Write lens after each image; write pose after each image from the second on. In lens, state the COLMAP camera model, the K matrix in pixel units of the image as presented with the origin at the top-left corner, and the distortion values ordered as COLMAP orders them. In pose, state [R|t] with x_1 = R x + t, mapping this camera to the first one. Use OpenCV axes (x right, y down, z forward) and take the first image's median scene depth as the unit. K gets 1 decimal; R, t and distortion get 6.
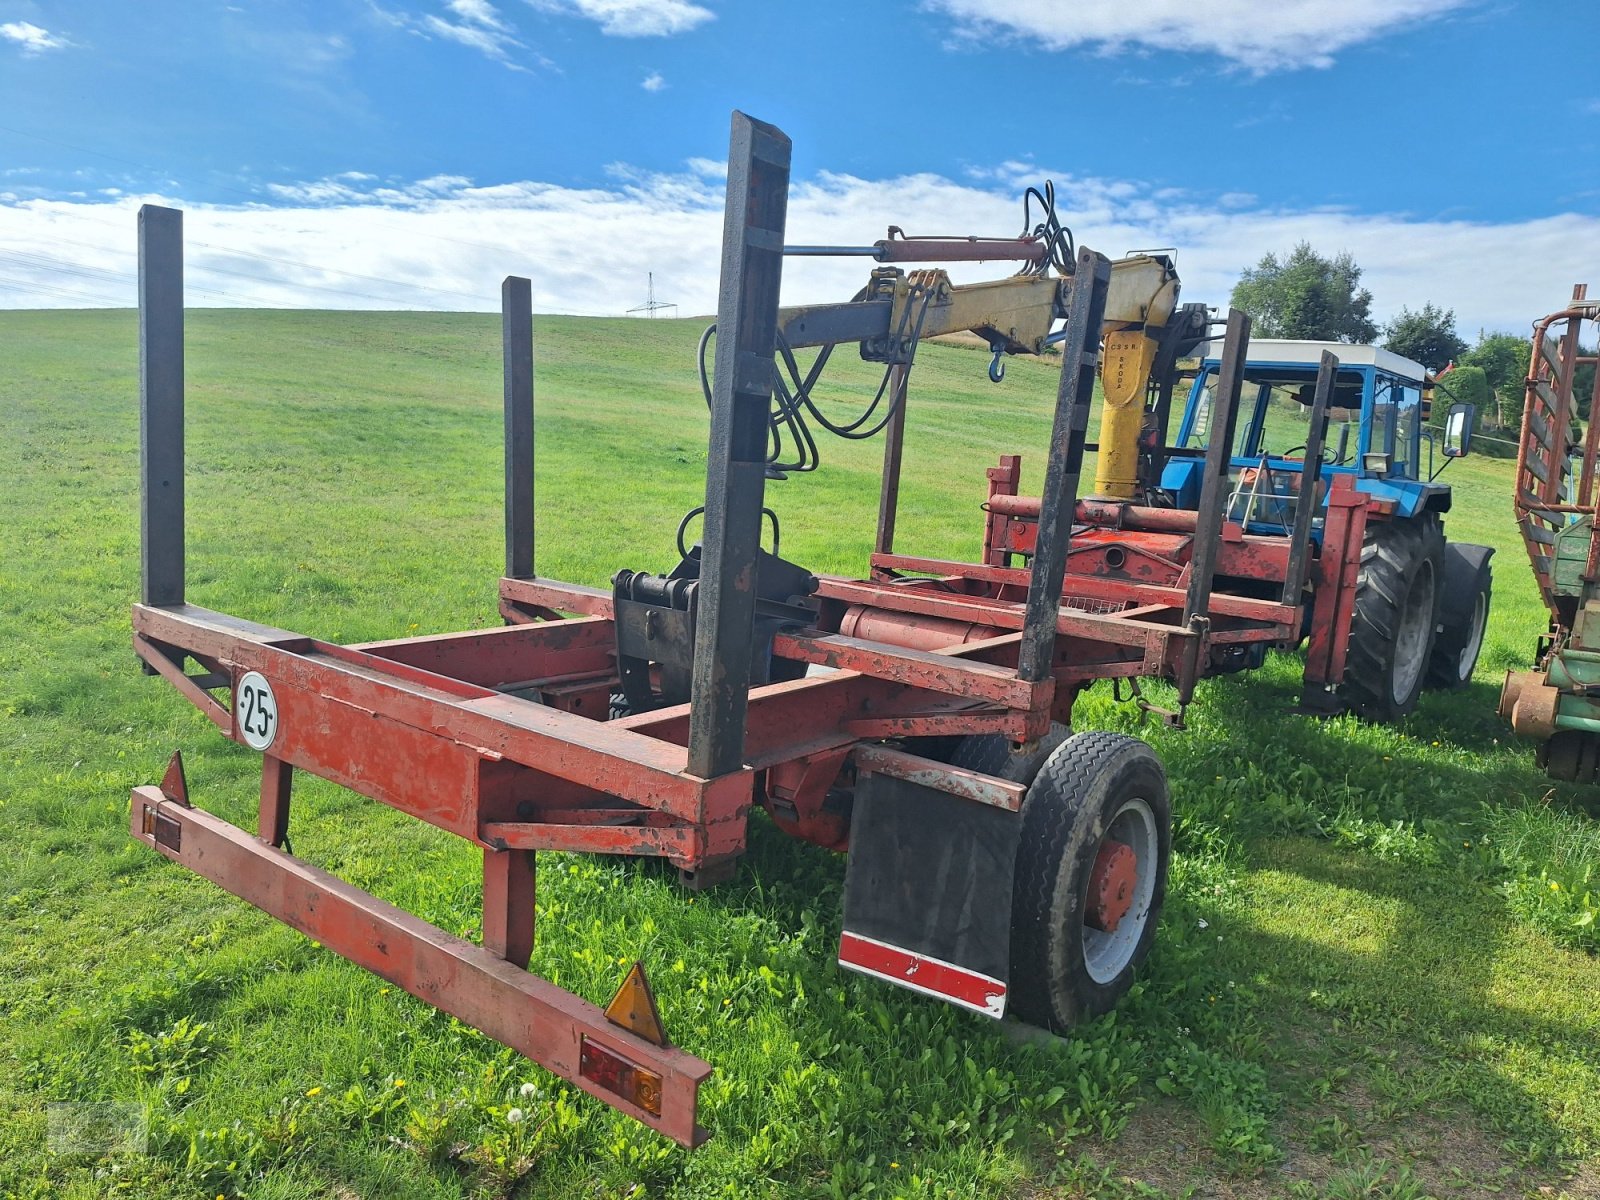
lens RADIAL K [[1113.9, 0, 807.5], [0, 1113.9, 610.0], [0, 0, 1]] dist [0.026632, -0.020510]
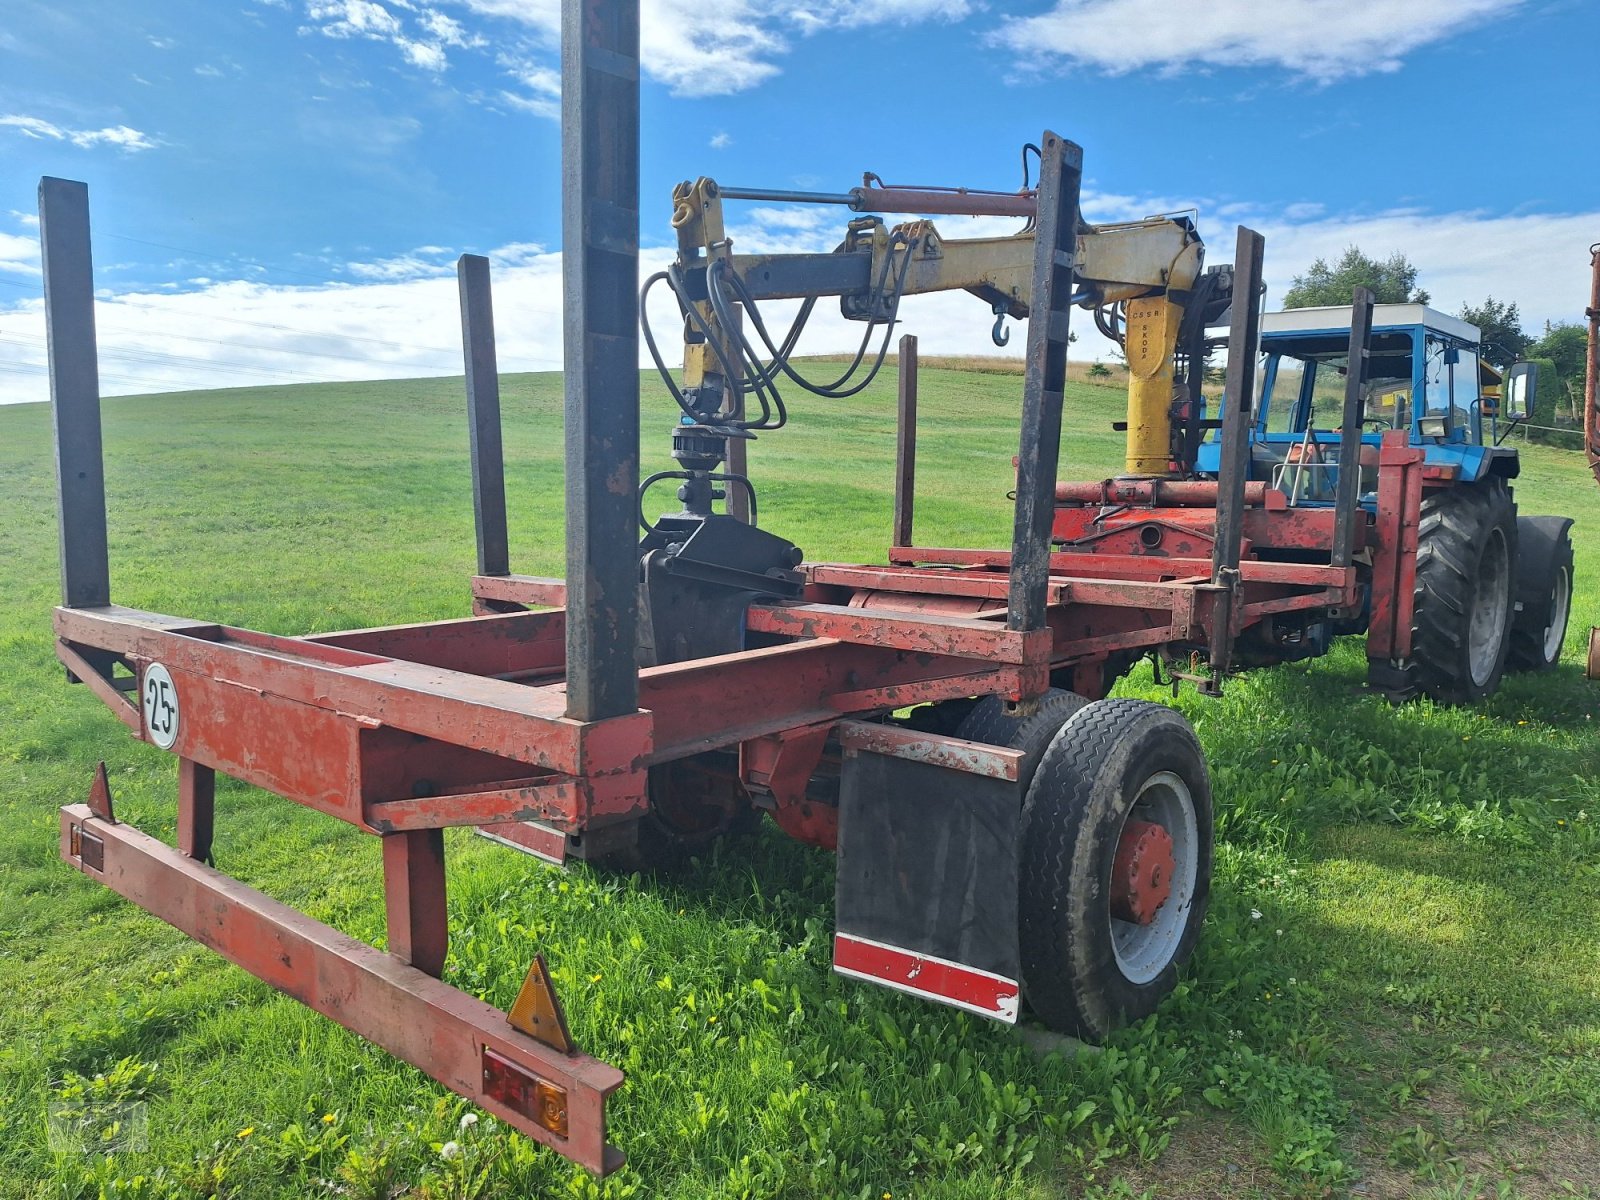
lens RADIAL K [[1113.9, 0, 814.2], [0, 1113.9, 605.7], [0, 0, 1]] dist [0.026632, -0.020510]
pose [[0.997196, -0.054858, -0.050897, 0.049152], [0.052811, 0.997774, -0.040722, 0.042352], [0.053018, 0.037920, 0.997873, 0.068805]]
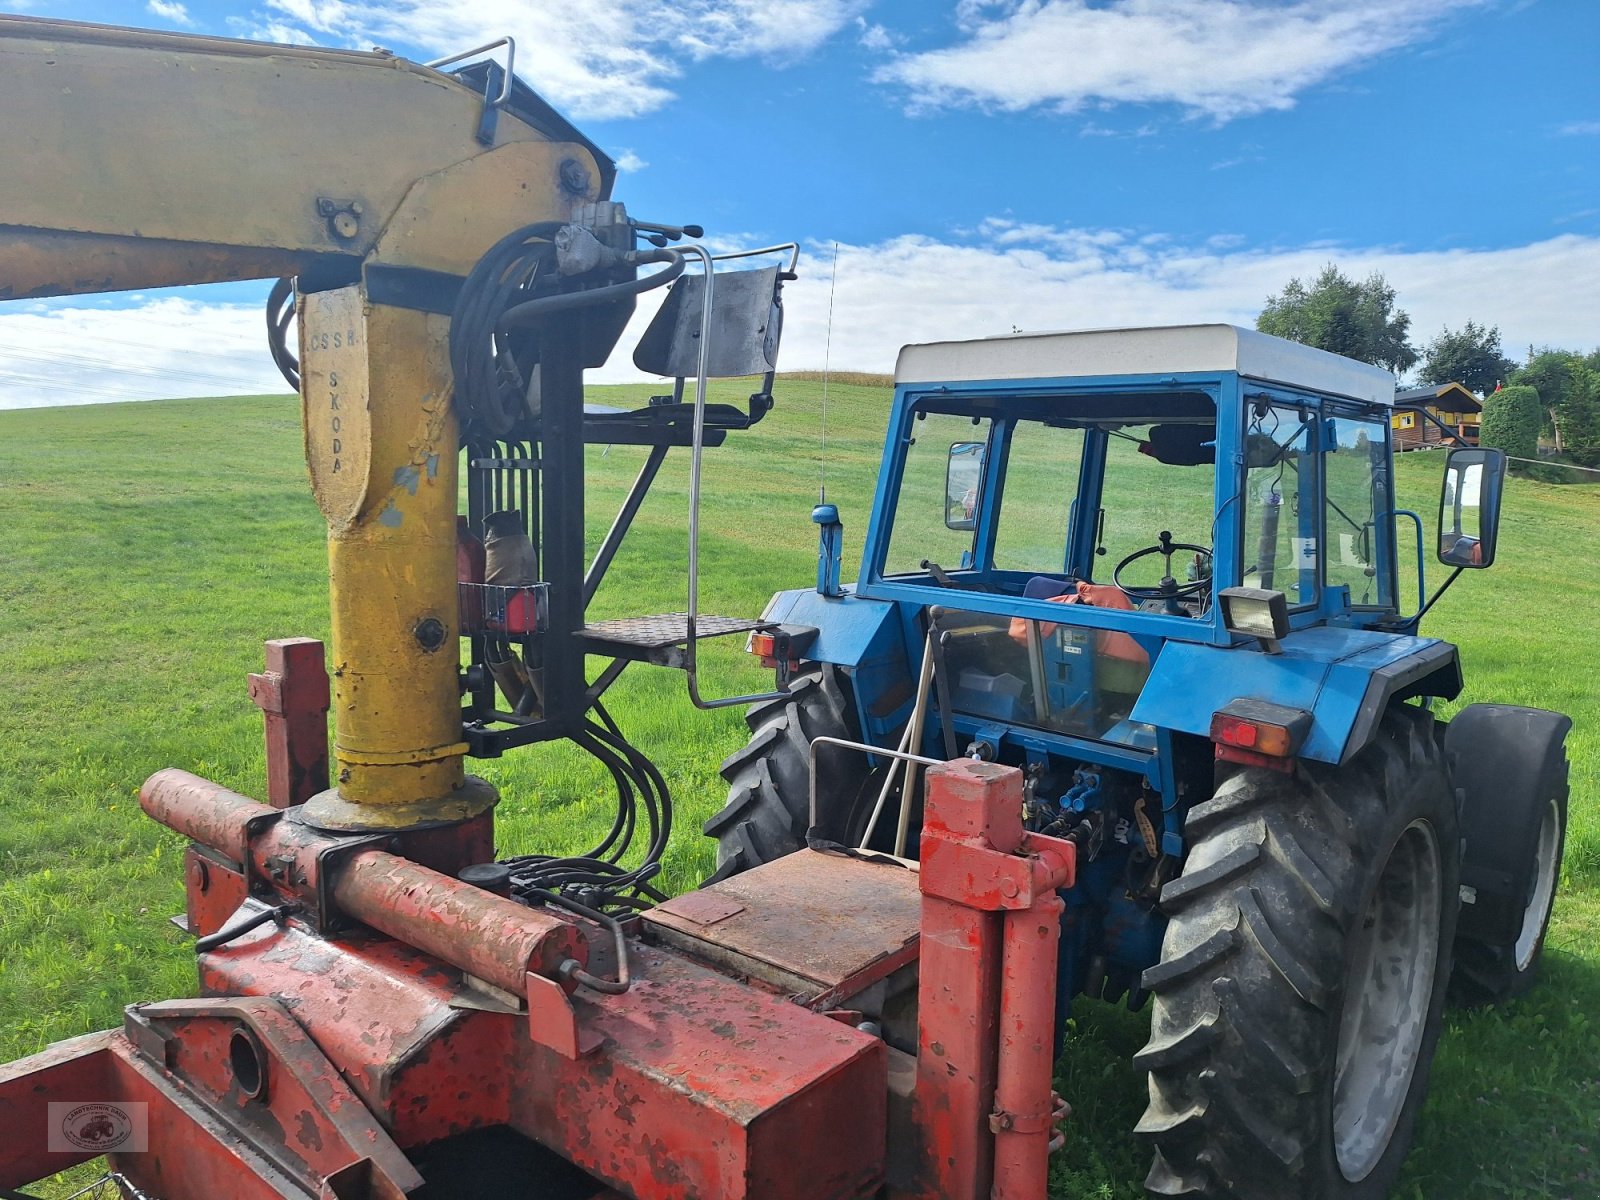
lens RADIAL K [[1109.8, 0, 802.9], [0, 1109.8, 625.1], [0, 0, 1]] dist [0.074584, -0.081882]
pose [[0.998067, -0.044553, -0.043318, 0.546174], [0.042910, 0.998351, -0.038145, -0.177160], [0.044946, 0.036212, 0.998333, 0.890466]]
